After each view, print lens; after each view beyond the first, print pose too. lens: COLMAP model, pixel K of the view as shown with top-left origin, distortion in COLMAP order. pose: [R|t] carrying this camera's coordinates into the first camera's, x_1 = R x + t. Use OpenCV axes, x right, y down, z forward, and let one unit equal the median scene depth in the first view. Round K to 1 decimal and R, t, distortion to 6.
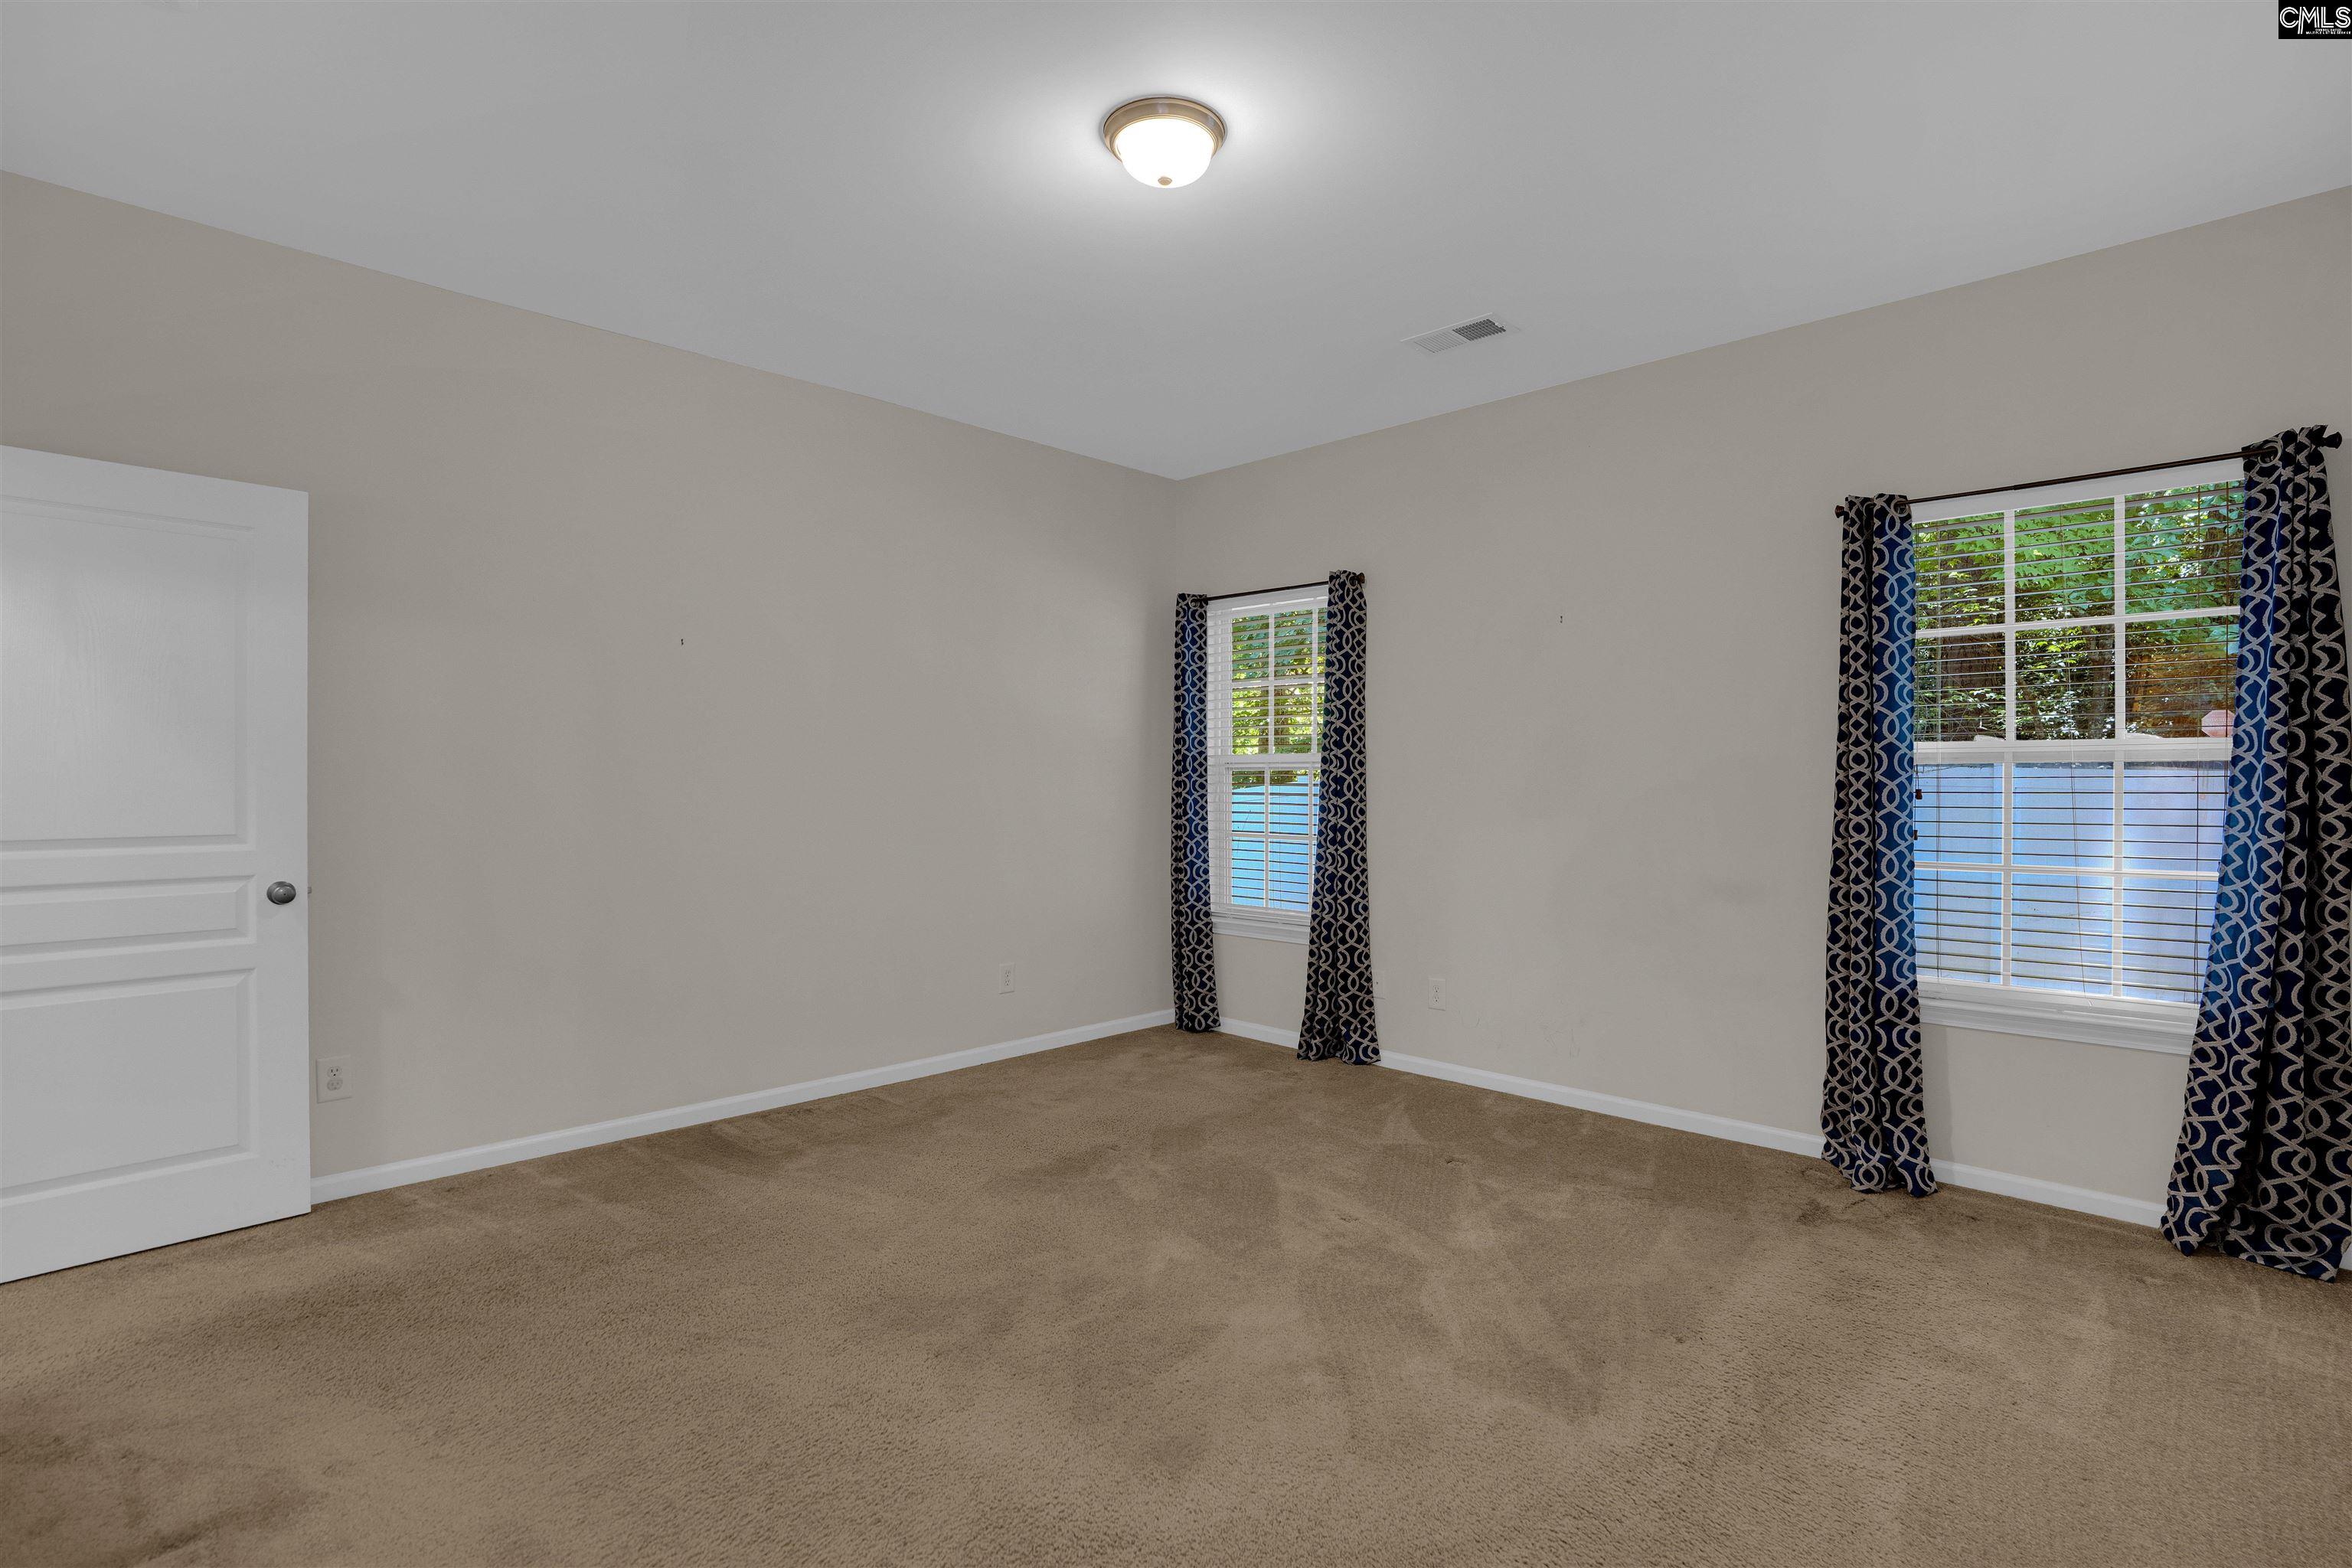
lens RADIAL K [[1085.1, 0, 1184.8], [0, 1085.1, 786.2], [0, 0, 1]] dist [-0.069021, 0.026674]
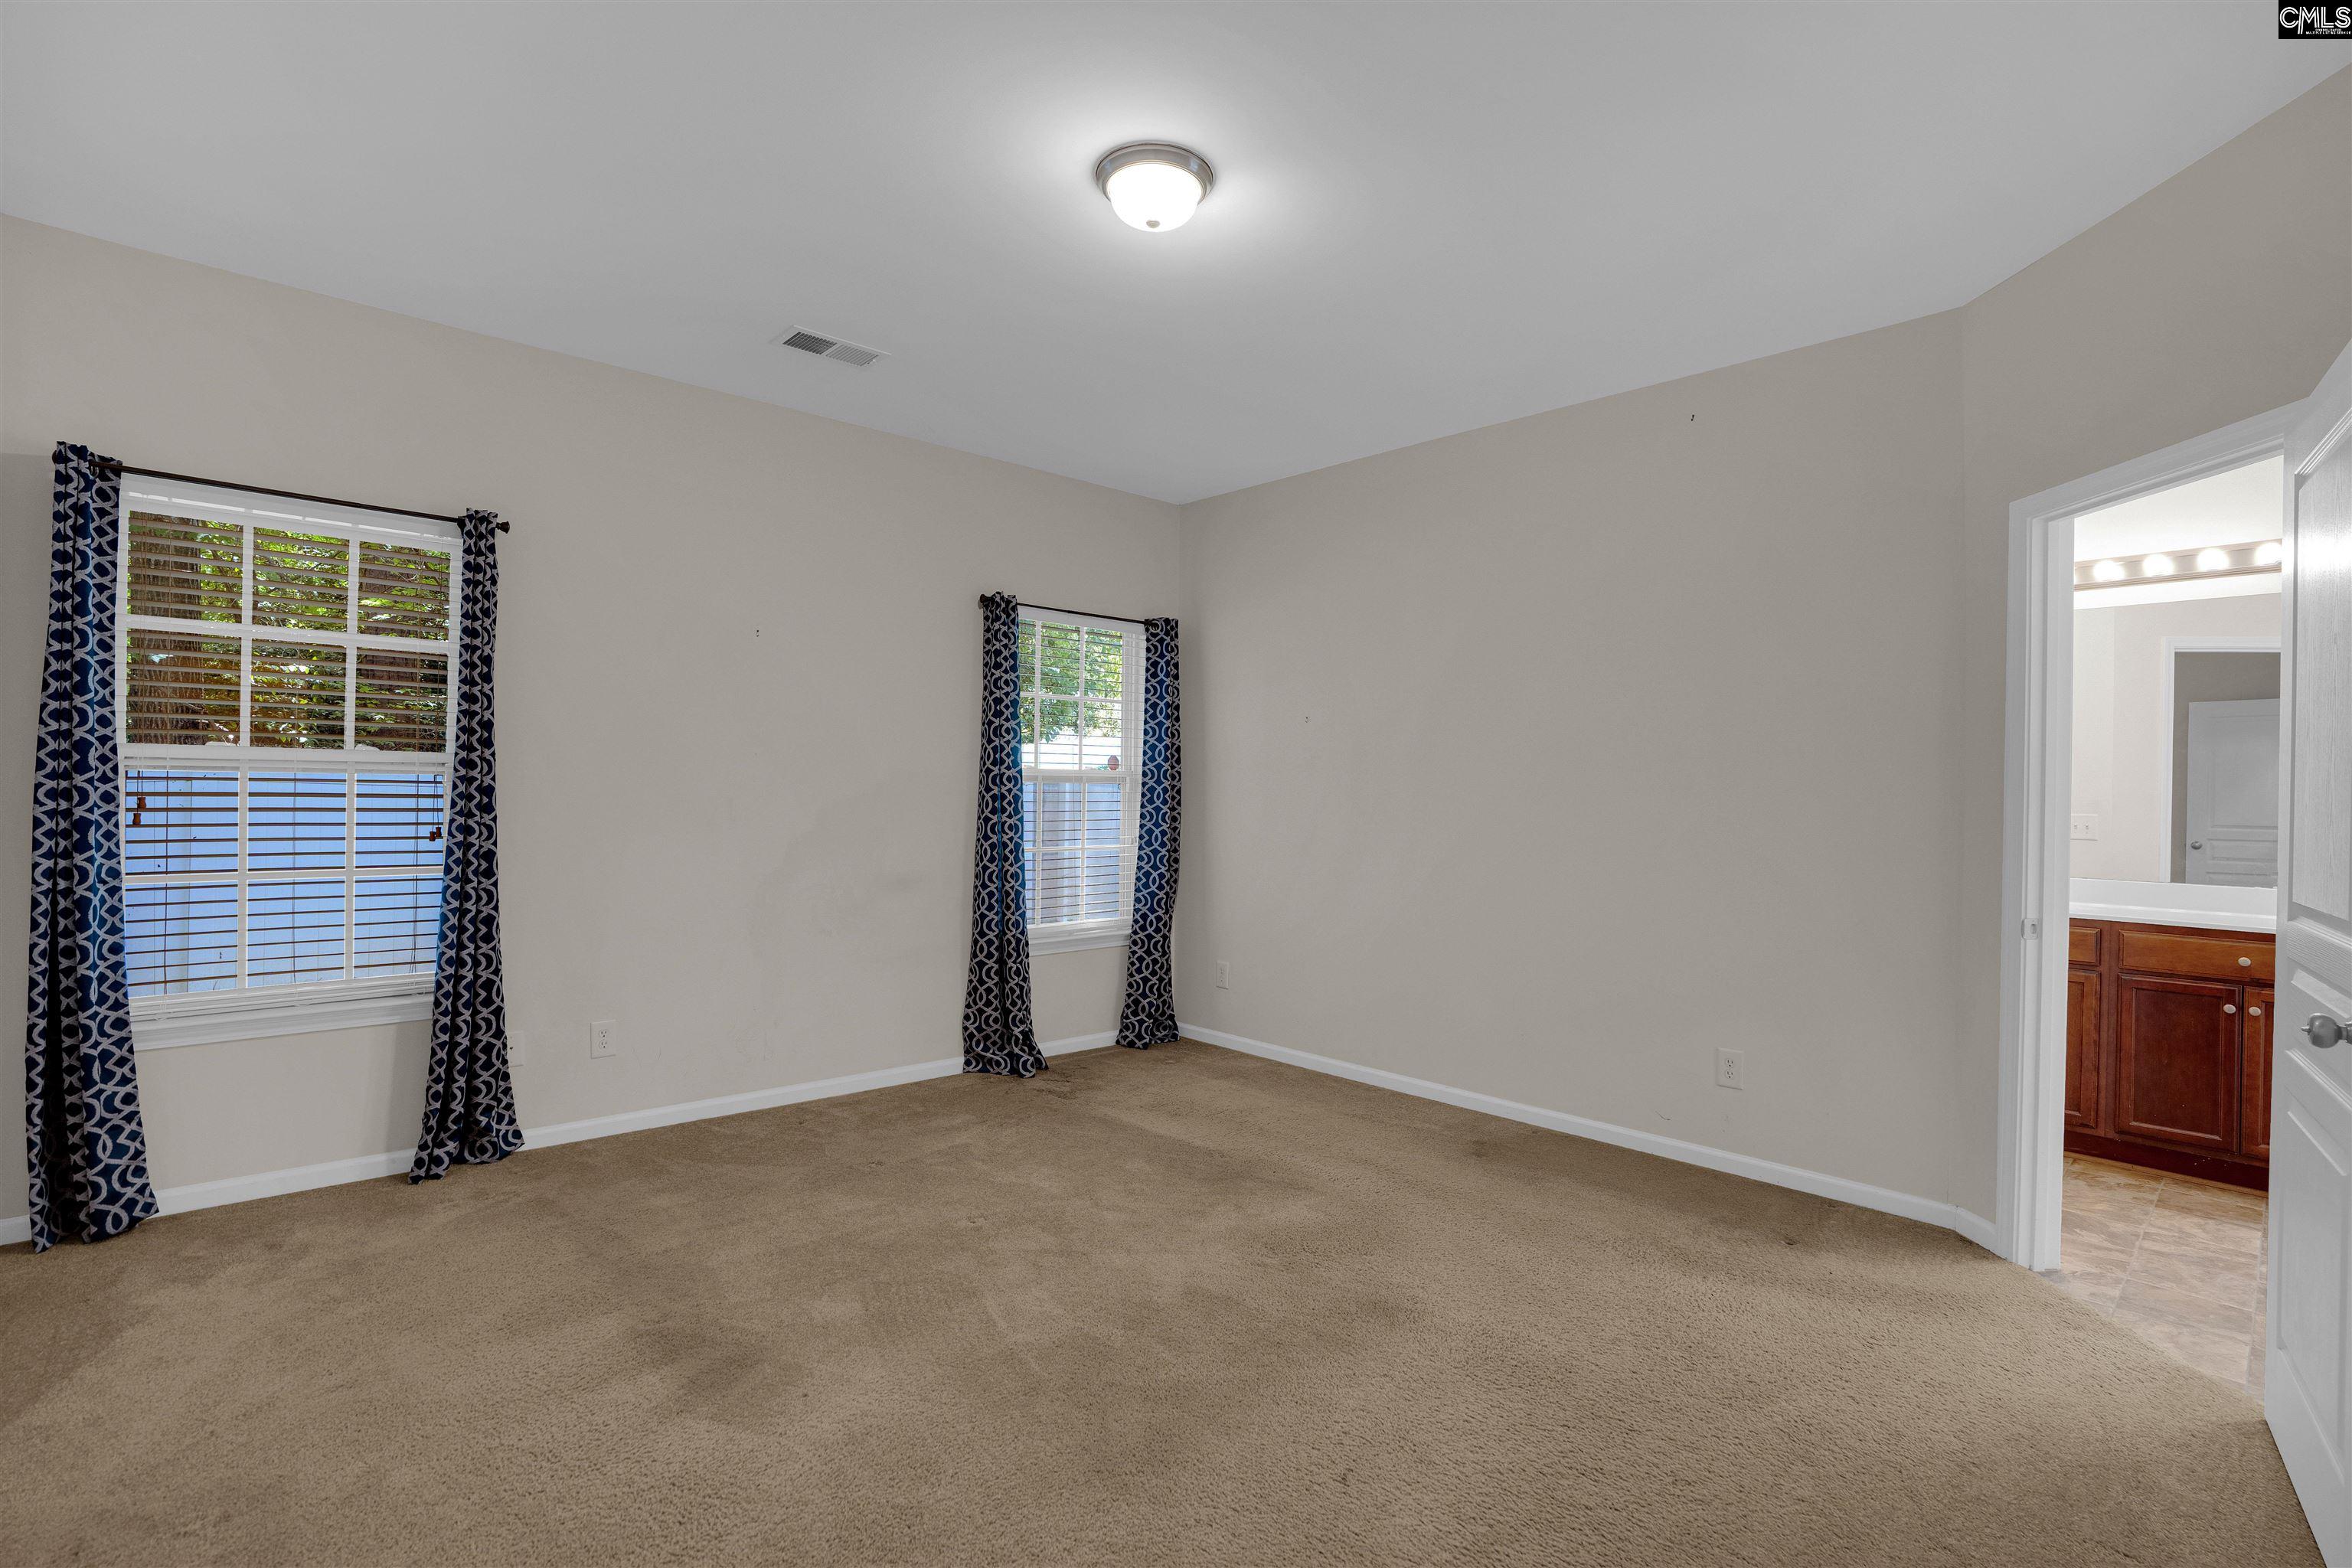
lens RADIAL K [[1039.4, 0, 1196.5], [0, 1039.4, 789.8], [0, 0, 1]] dist [-0.113979, 0.050393]
pose [[0.073419, 0.003485, 0.997295, -0.681524], [-0.000385, 0.999994, -0.003466, -0.005862], [-0.997301, -0.000129, 0.073420, 0.603631]]
